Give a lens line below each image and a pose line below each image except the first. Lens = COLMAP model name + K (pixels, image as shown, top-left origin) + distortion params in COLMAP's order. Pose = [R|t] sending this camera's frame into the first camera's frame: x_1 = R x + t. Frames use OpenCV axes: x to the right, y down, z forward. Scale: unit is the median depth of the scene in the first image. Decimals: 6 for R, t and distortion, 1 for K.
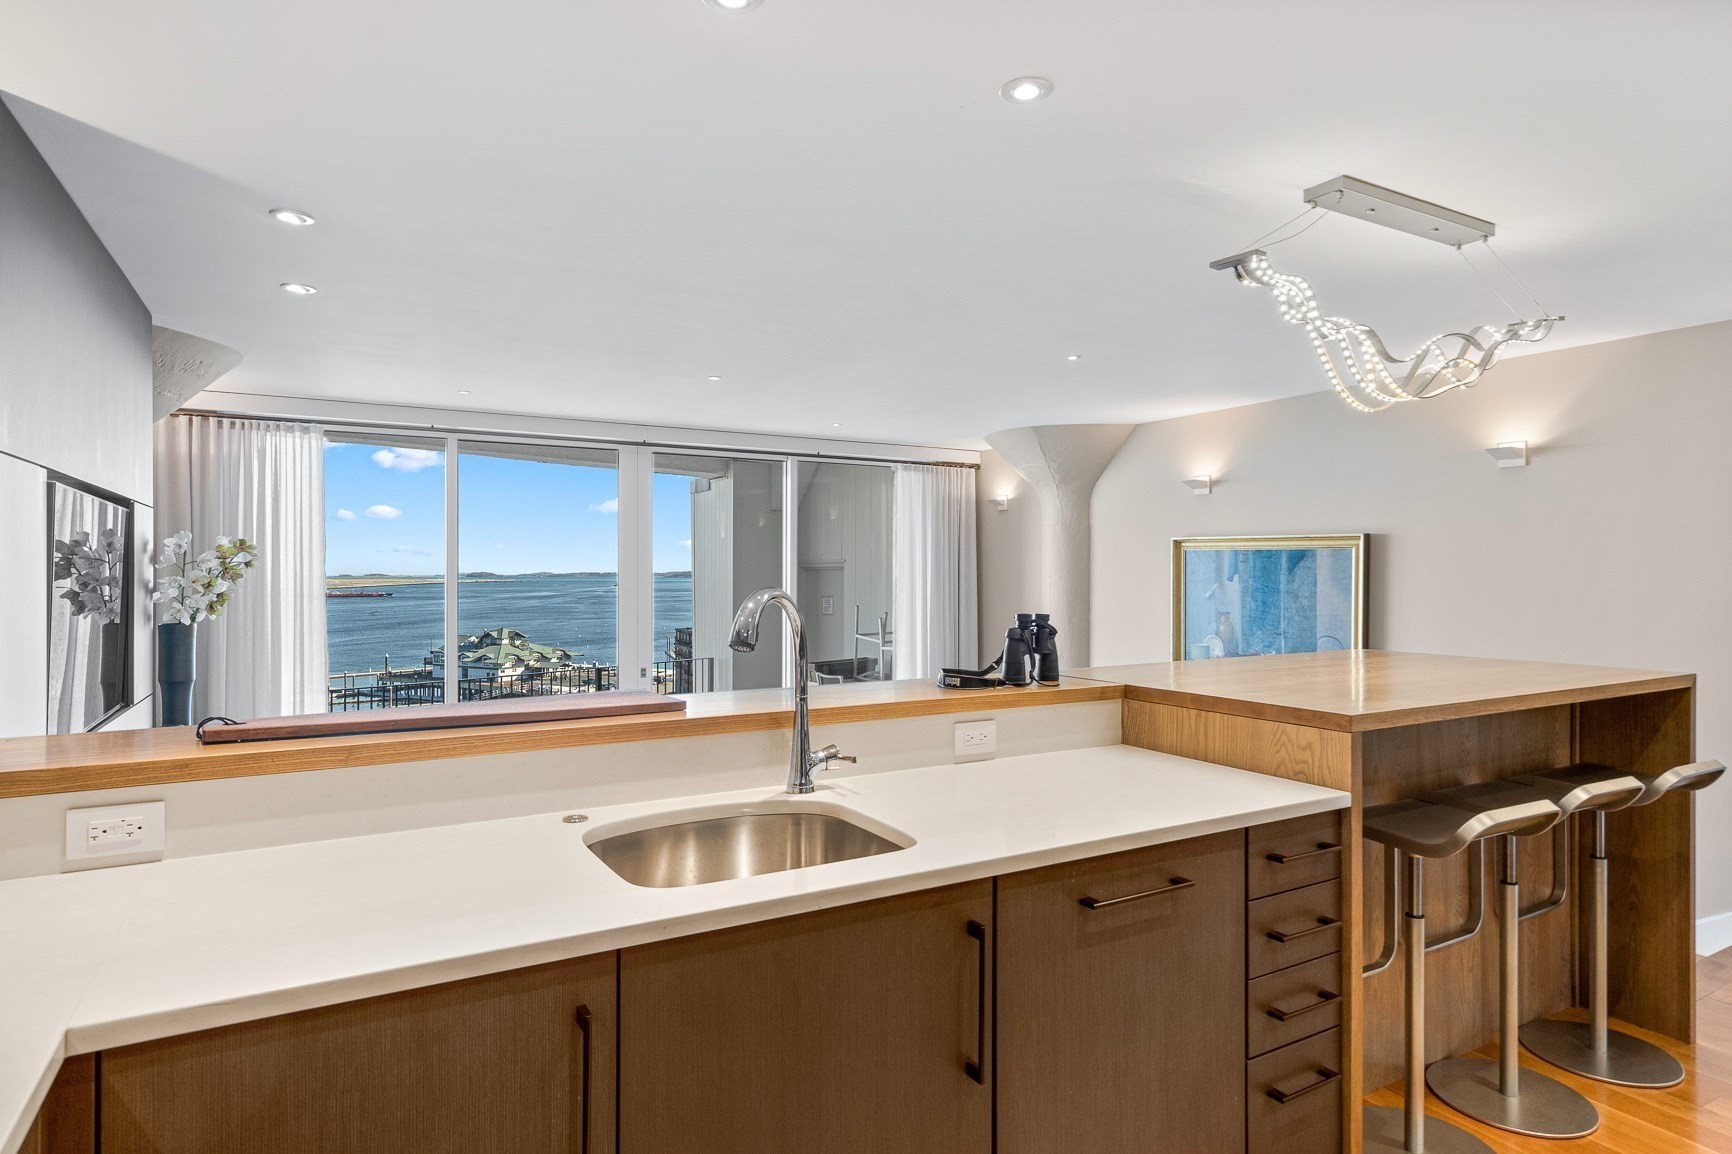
lens RADIAL K [[953.5, 0, 863.1], [0, 953.5, 570.4], [0, 0, 1]] dist [0.008835, 0.002436]
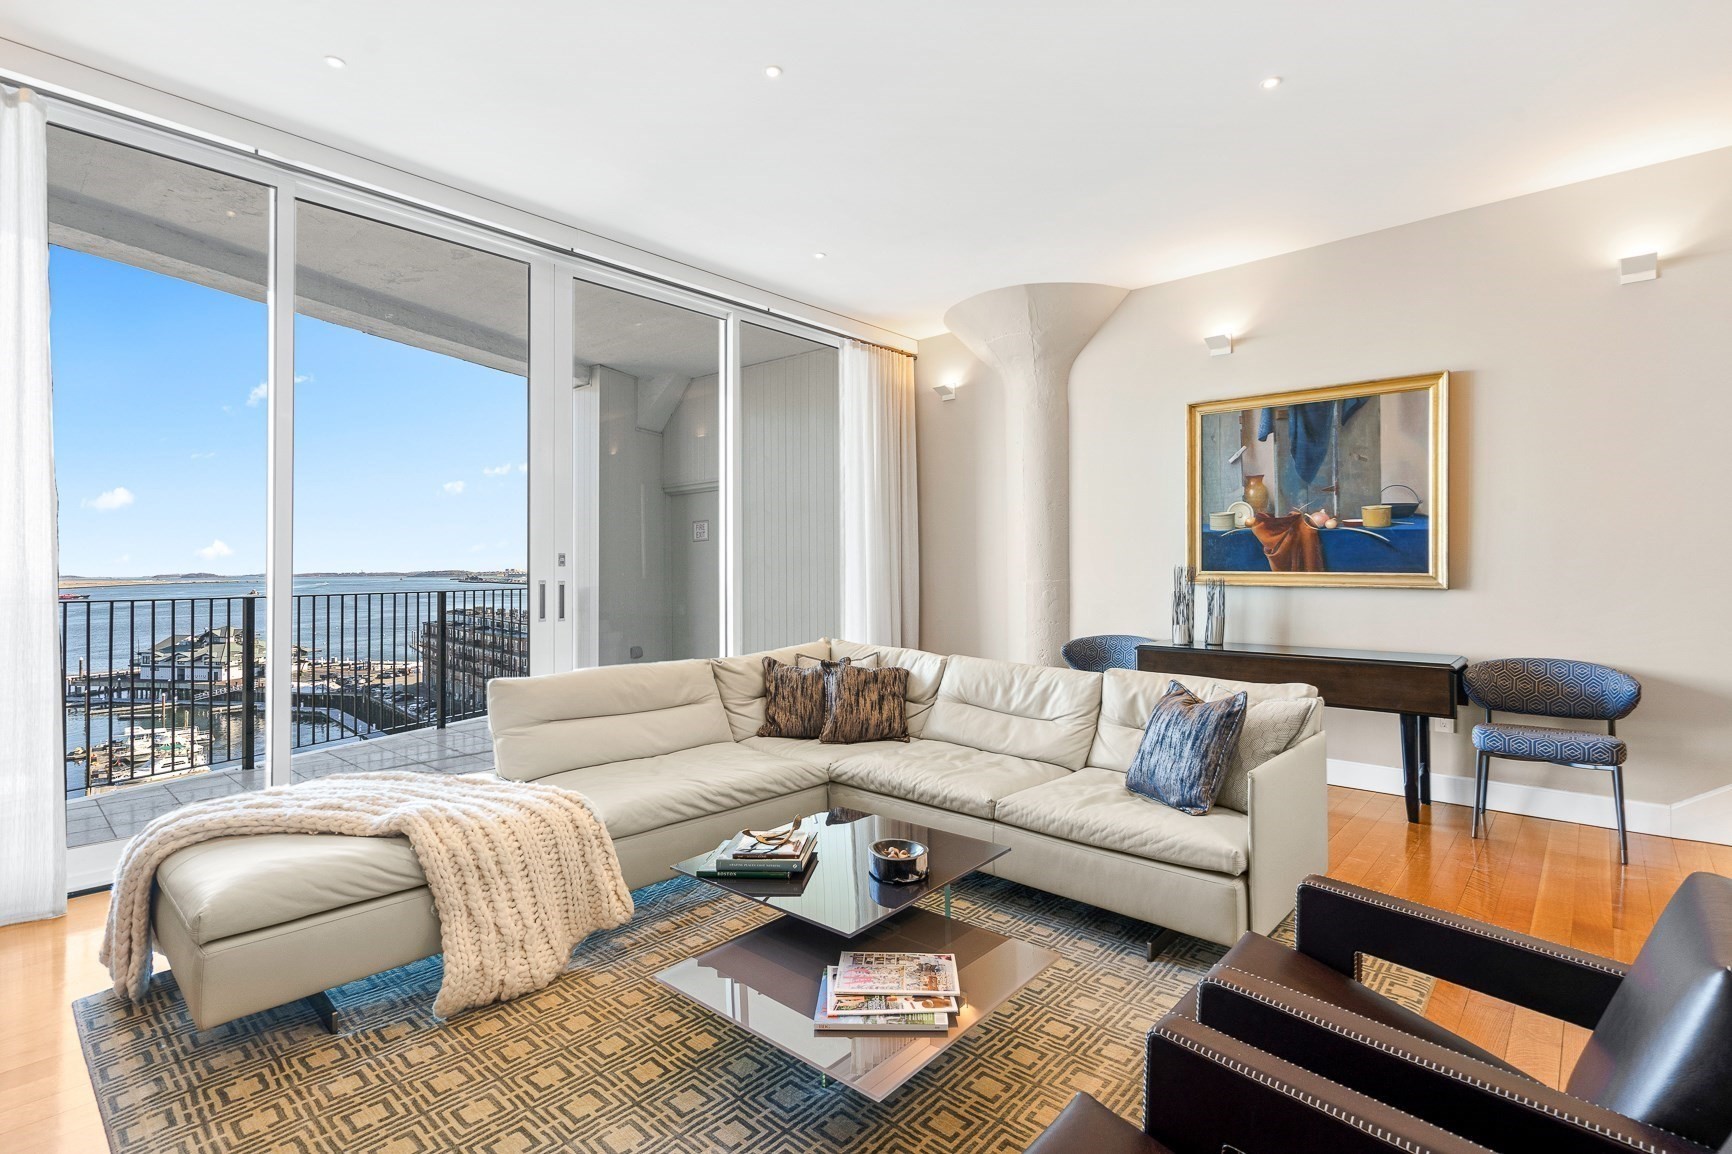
lens RADIAL K [[802.9, 0, 868.4], [0, 802.9, 558.9], [0, 0, 1]] dist [0.000210, -0.000350]
pose [[0.951548, -0.000394, 0.307501, -0.199320], [0.003123, 0.999960, -0.008381, 0.115327], [-0.307486, 0.008935, 0.951511, 0.320008]]
